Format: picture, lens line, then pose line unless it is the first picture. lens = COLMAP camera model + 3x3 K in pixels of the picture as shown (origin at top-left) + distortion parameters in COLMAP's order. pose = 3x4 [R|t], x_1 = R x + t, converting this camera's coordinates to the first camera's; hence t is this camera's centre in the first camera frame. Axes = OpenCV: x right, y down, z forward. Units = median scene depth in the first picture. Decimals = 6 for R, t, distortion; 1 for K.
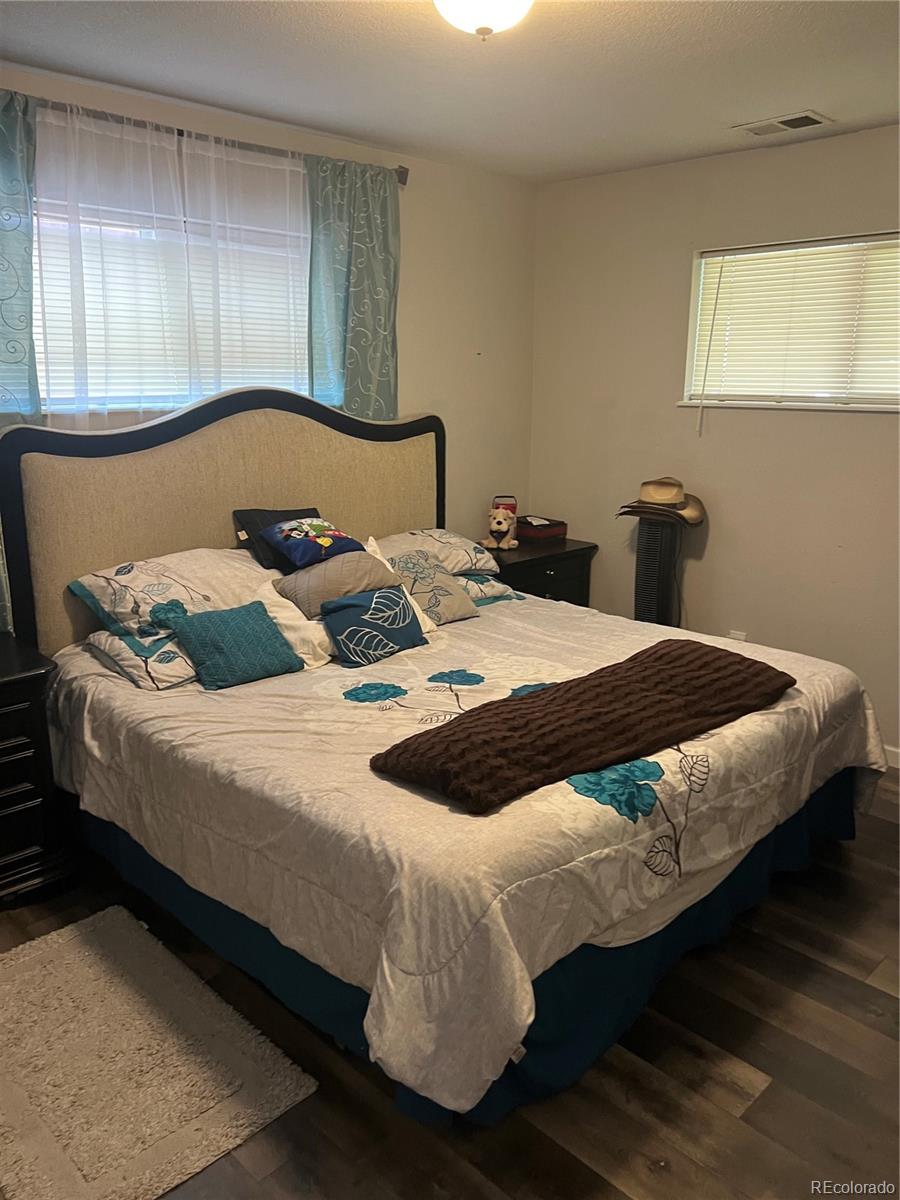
lens RADIAL K [[903.9, 0, 448.0], [0, 903.9, 598.6], [0, 0, 1]] dist [-0.002348, -0.003656]
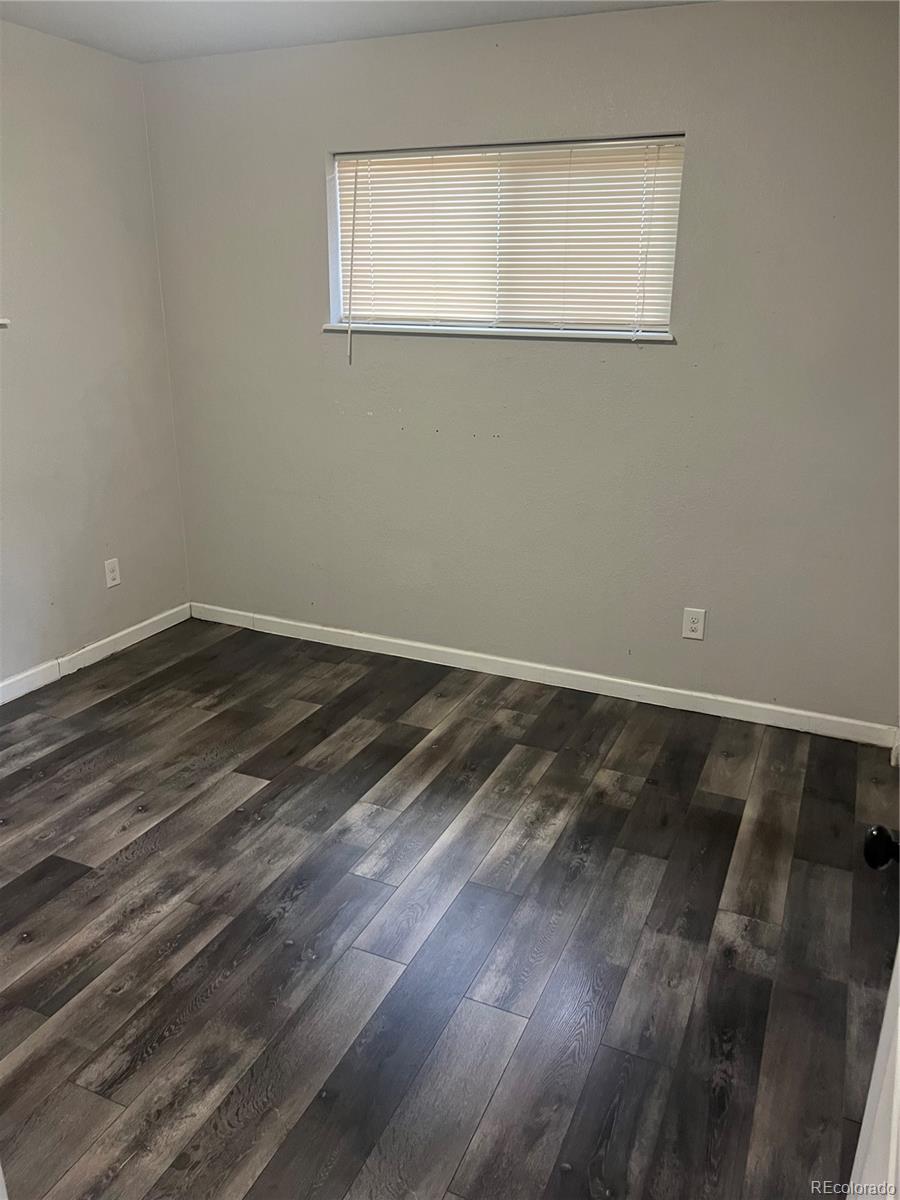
lens RADIAL K [[903.9, 0, 449.9], [0, 903.9, 602.7], [0, 0, 1]] dist [-0.002348, -0.003656]
pose [[0.930221, -0.113342, 0.349058, 0.035703], [0.083979, 0.991618, 0.098187, -0.029699], [-0.357261, -0.062022, 0.931943, 0.136178]]
